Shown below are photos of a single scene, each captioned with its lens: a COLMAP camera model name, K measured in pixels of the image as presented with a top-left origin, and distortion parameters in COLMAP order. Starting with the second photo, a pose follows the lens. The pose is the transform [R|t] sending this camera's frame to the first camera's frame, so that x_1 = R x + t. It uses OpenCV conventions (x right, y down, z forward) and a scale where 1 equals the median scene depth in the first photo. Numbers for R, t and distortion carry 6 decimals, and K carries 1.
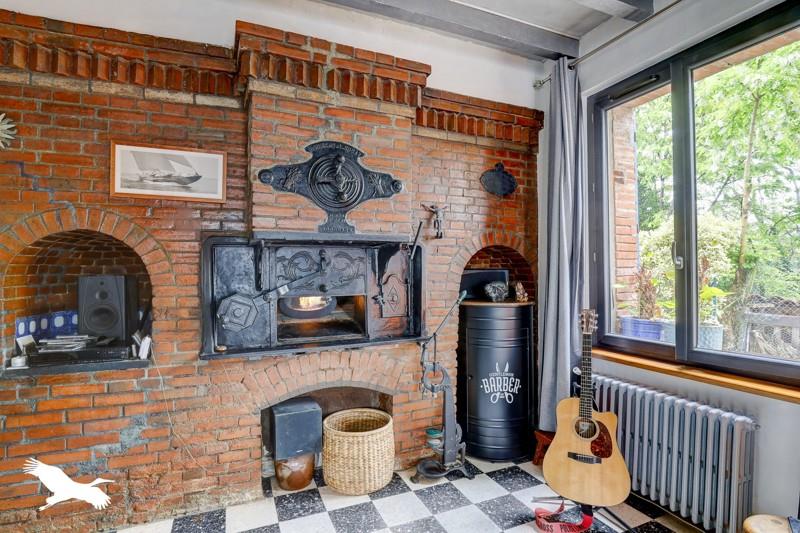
lens RADIAL K [[401.3, 0, 400.0], [0, 401.3, 266.5], [0, 0, 1]] dist [-0.075406, -0.000022]
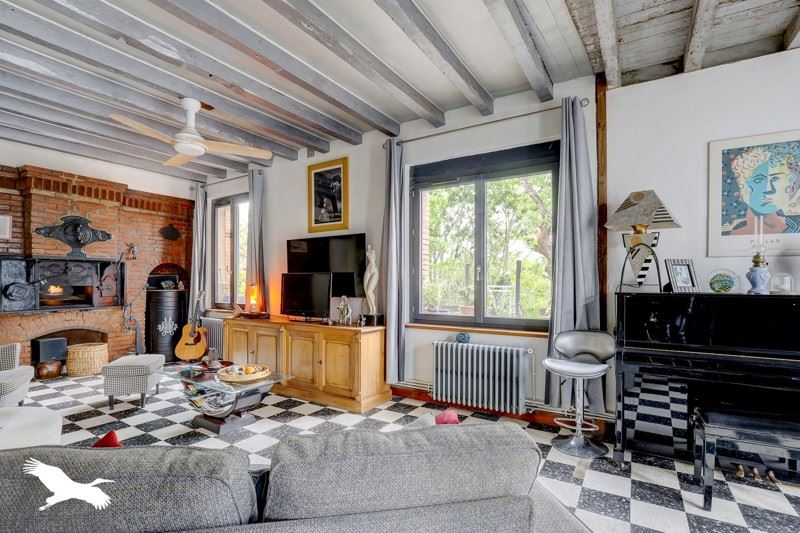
lens RADIAL K [[389.2, 0, 396.9], [0, 389.2, 284.7], [0, 0, 1]] dist [-0.035093, 0.000576]
pose [[0.832770, 0.005243, 0.553594, 0.144122], [-0.015996, 0.999766, 0.014594, 0.013770], [-0.553388, -0.021009, 0.832659, -1.590821]]
